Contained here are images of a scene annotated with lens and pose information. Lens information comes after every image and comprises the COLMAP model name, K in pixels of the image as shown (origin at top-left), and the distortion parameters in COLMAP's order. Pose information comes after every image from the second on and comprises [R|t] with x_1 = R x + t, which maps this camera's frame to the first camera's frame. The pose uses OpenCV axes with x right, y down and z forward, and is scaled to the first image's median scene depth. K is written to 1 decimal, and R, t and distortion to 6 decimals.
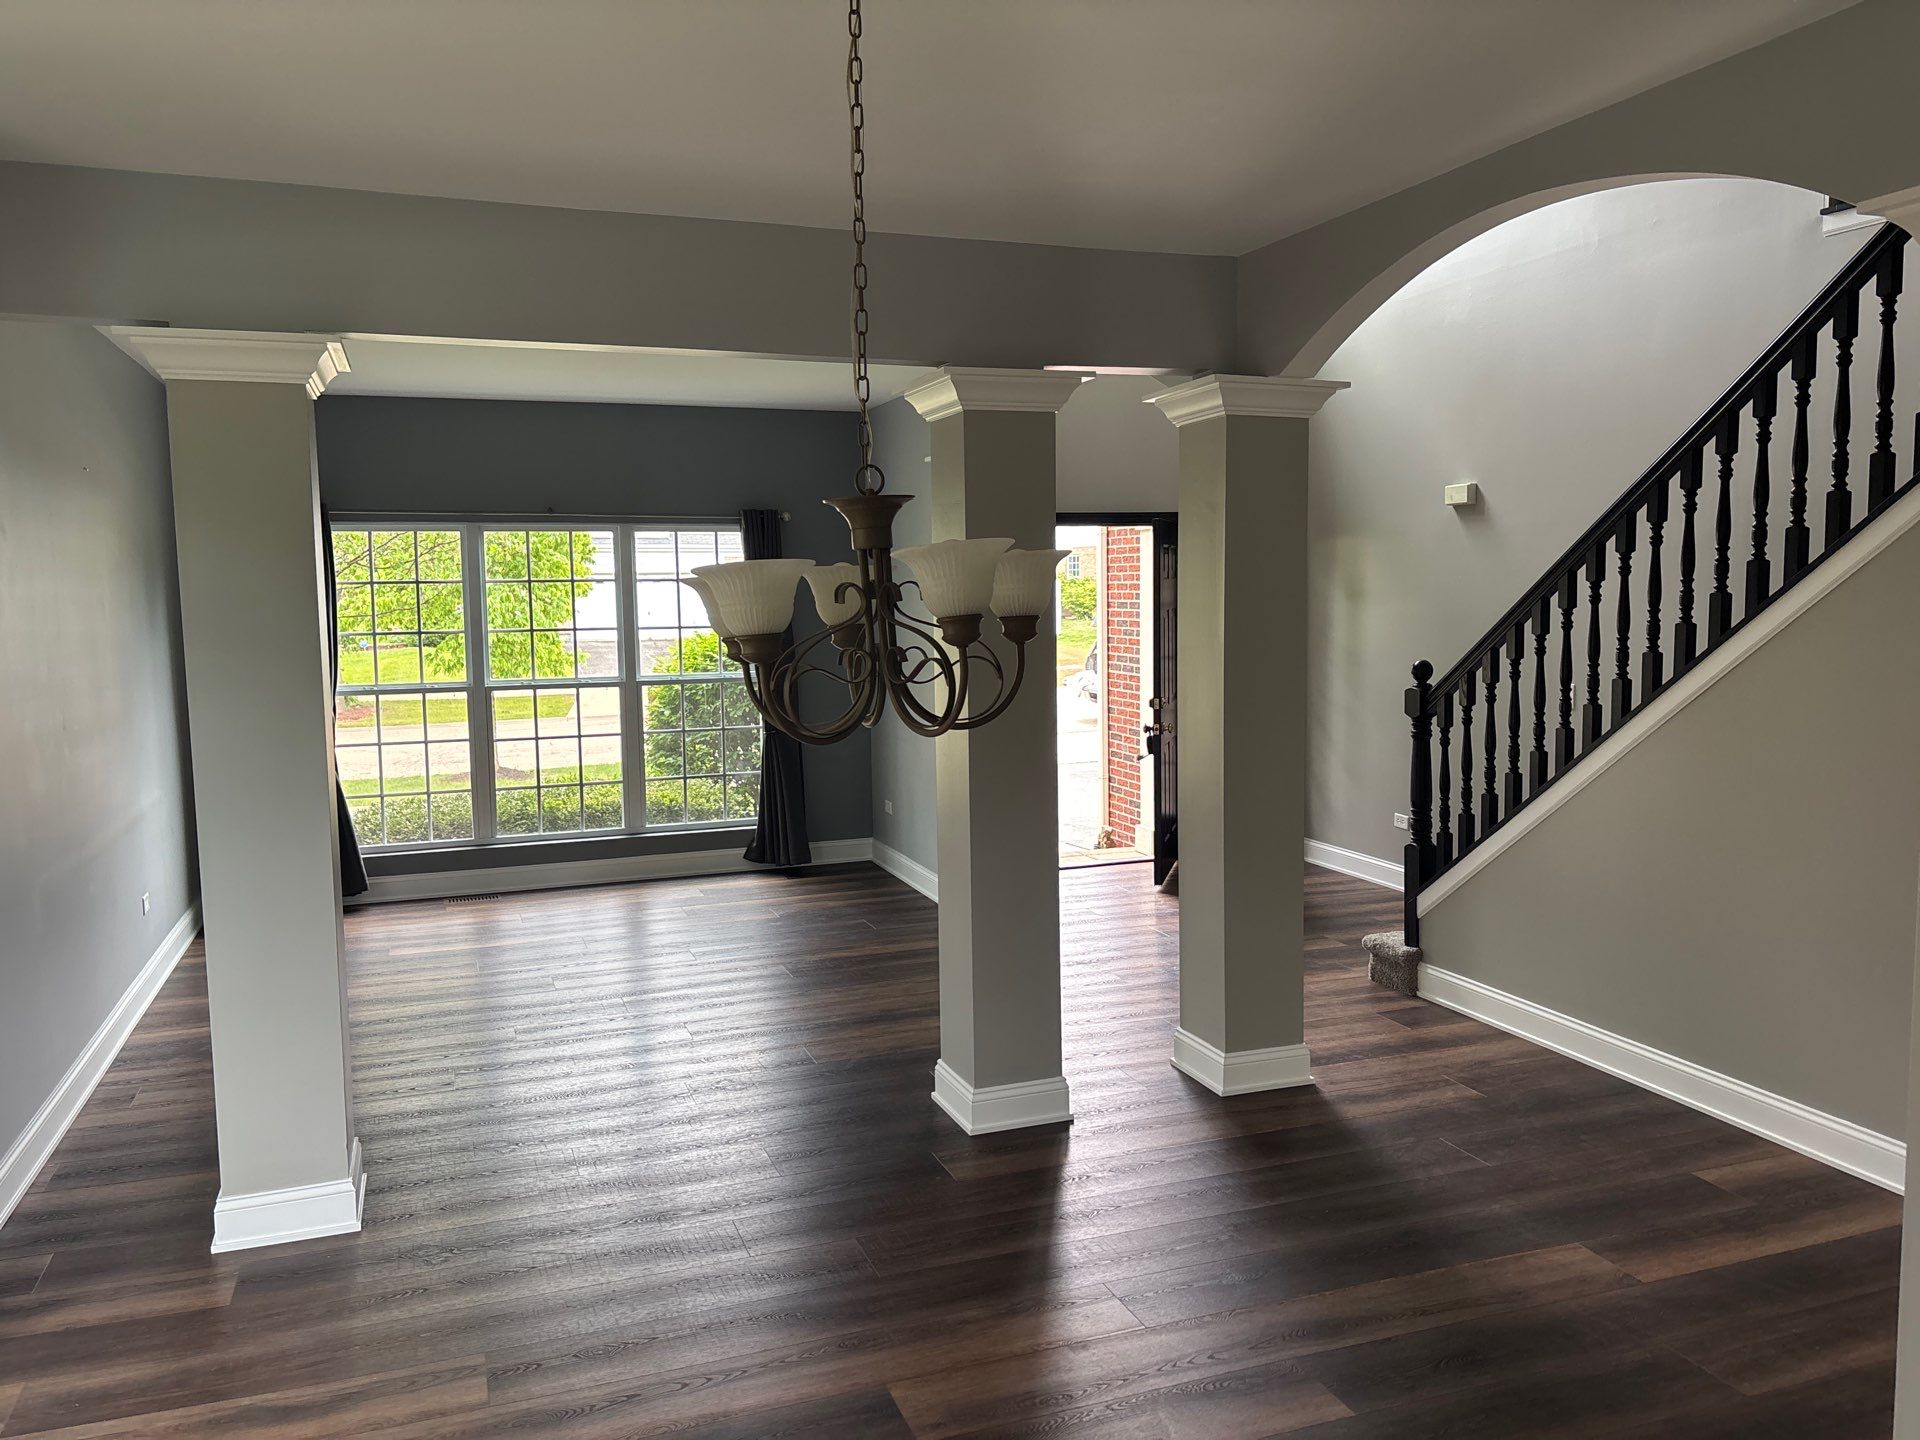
lens RADIAL K [[1449.3, 0, 963.5], [0, 1449.3, 684.4], [0, 0, 1]] dist [0.050575, -0.056285]
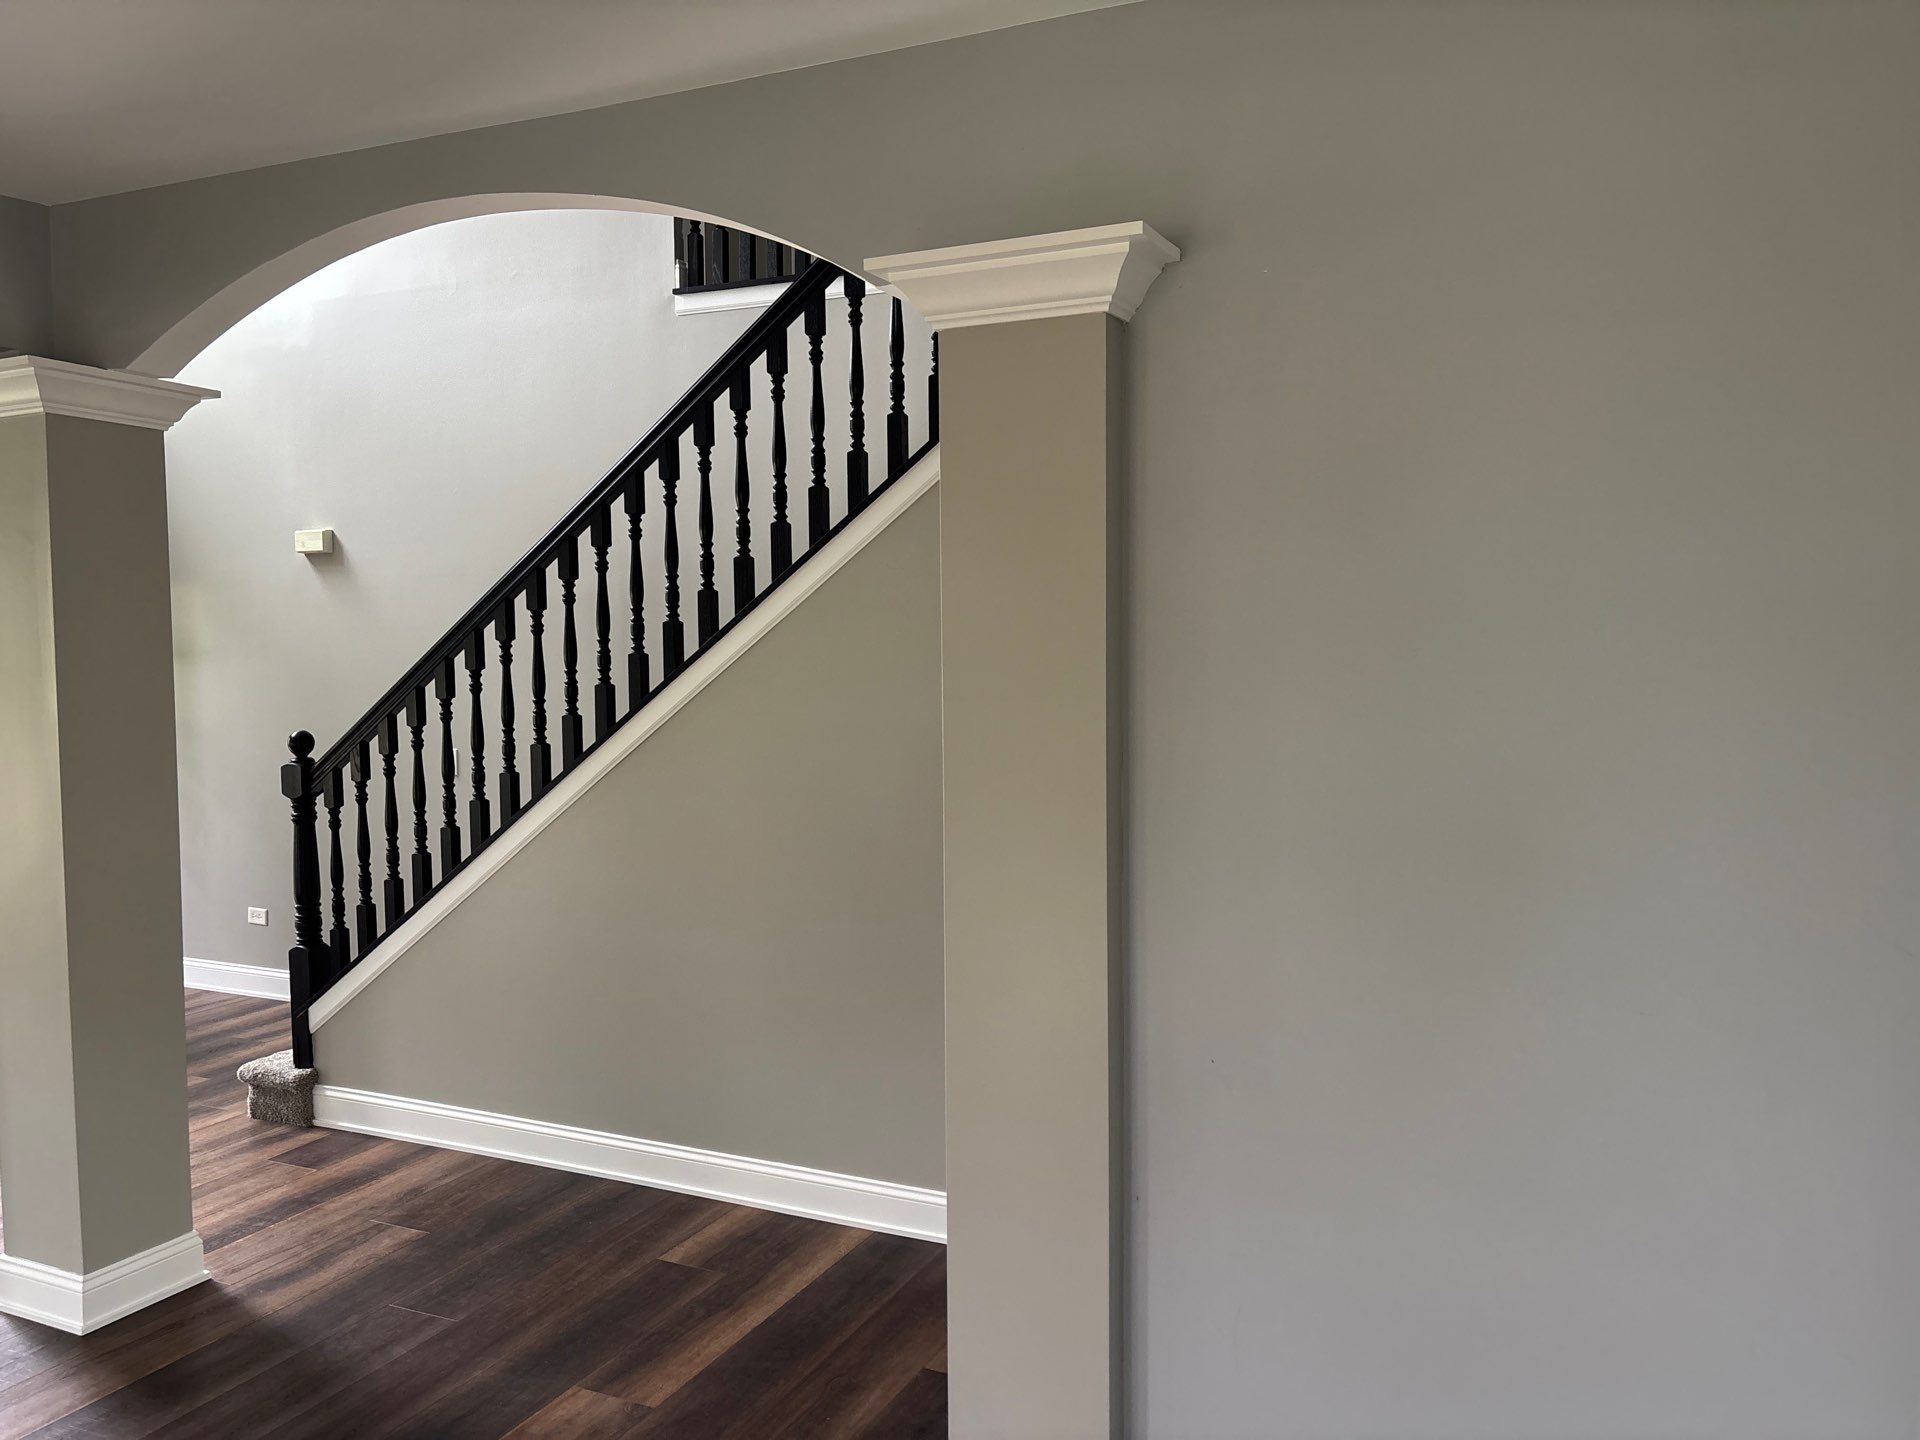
lens RADIAL K [[1449.3, 0, 969.8], [0, 1449.3, 711.8], [0, 0, 1]] dist [0.050575, -0.056285]
pose [[0.703775, -0.029756, 0.709800, -0.027720], [0.044233, 0.999019, -0.001977, -0.013339], [-0.709045, 0.032787, 0.704401, 0.178671]]
